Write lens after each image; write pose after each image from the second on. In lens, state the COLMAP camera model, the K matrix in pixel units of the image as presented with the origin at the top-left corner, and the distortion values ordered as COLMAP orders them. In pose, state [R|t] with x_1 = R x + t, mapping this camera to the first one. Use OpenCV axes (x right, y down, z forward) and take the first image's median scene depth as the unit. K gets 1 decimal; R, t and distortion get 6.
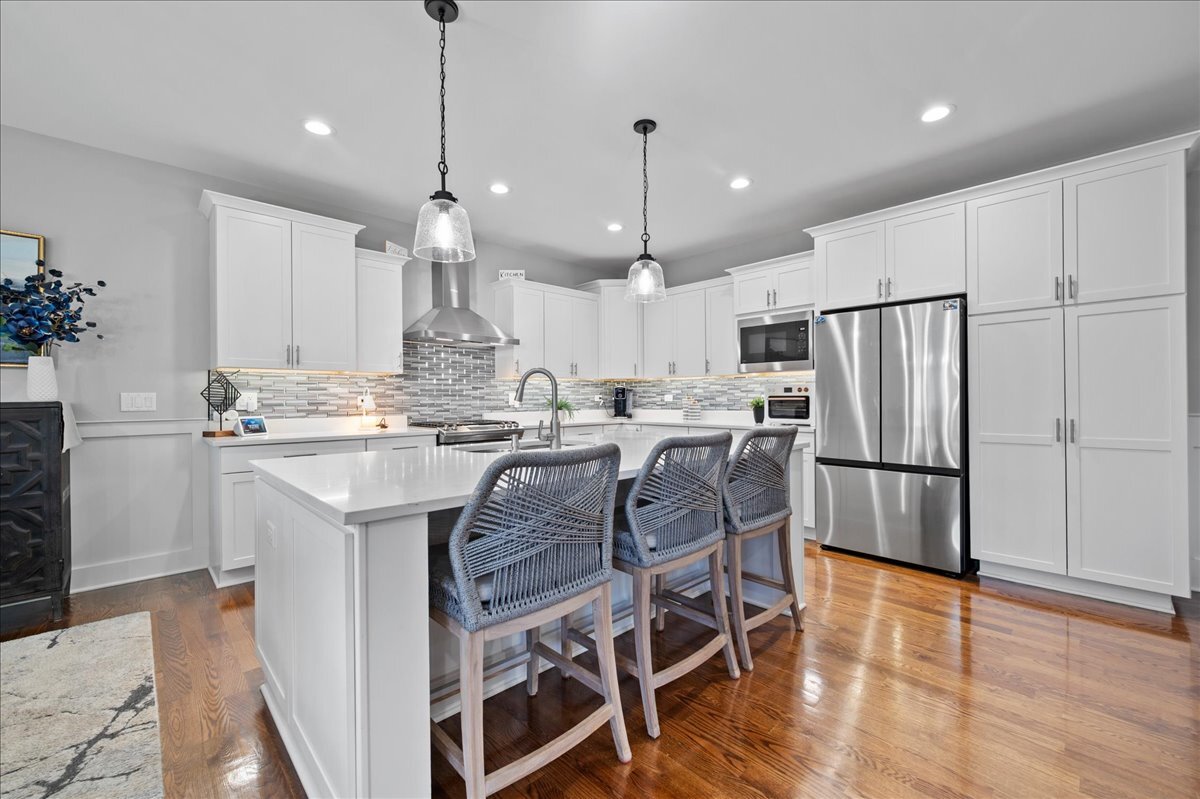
lens RADIAL K [[499.8, 0, 597.1], [0, 499.8, 397.5], [0, 0, 1]] dist [0.017004, -0.000041]
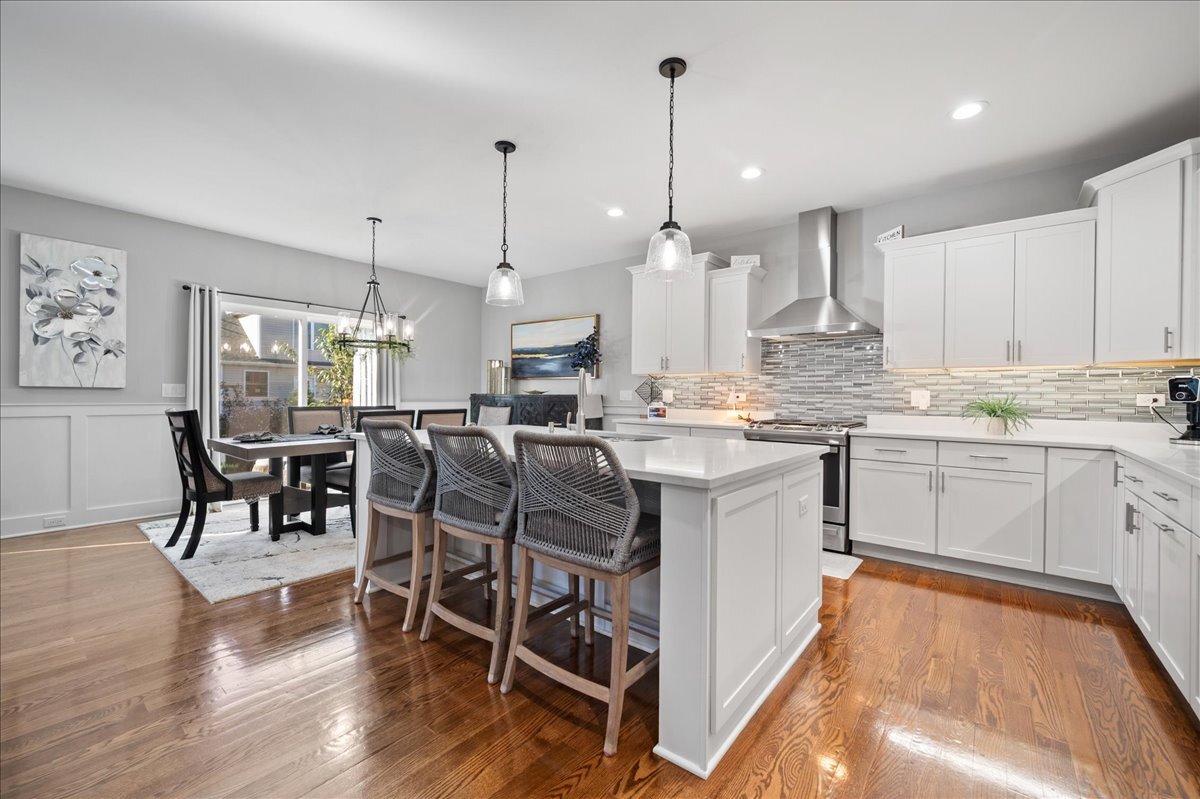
lens RADIAL K [[491.9, 0, 605.2], [0, 491.9, 399.9], [0, 0, 1]] dist [0.004146, 0.000149]
pose [[0.139681, 0.013993, -0.990098, 0.591782], [-0.011513, 0.999856, 0.012507, 0.002095], [0.990130, 0.009652, 0.139822, 0.516632]]
